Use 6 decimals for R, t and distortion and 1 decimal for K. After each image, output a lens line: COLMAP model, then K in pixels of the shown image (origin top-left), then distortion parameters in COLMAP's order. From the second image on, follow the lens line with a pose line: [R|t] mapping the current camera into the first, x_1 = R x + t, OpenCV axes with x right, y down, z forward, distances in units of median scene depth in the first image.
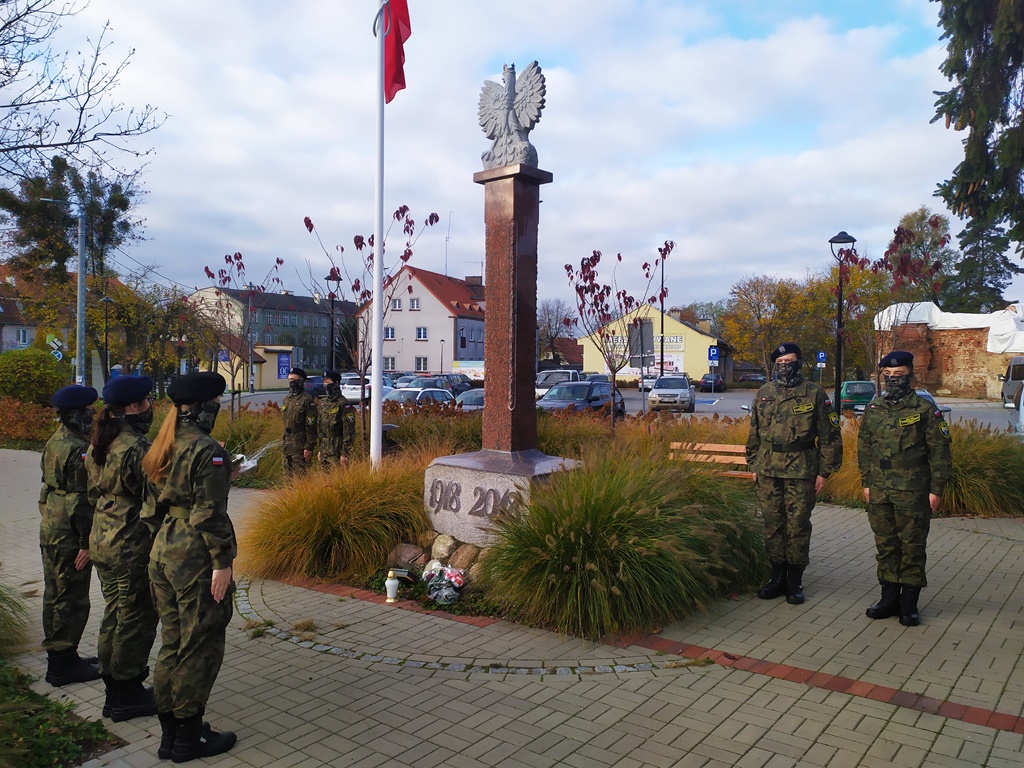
lens RADIAL K [[769.7, 0, 505.7], [0, 769.7, 384.5], [0, 0, 1]] dist [0.064217, -0.047236]
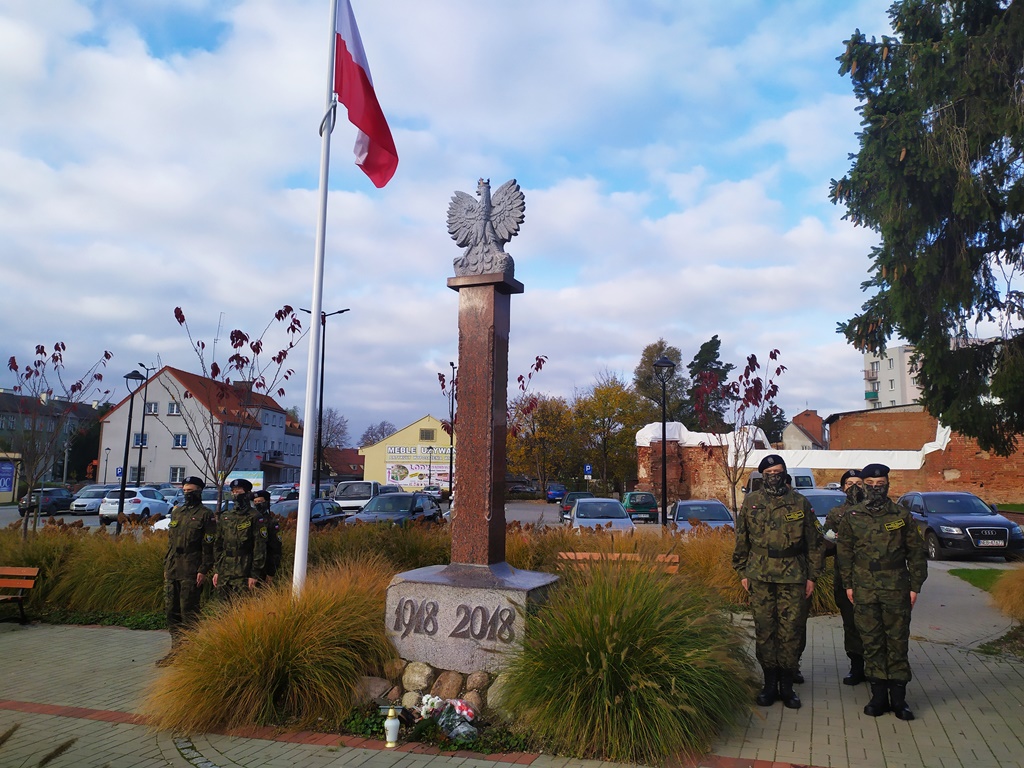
lens RADIAL K [[769.7, 0, 511.6], [0, 769.7, 380.7], [0, 0, 1]] dist [0.064217, -0.047236]
pose [[0.950622, 0.043465, 0.307292, -0.261550], [0.002594, 0.988997, -0.147913, 0.003316], [-0.310340, 0.141407, 0.940050, 0.064712]]
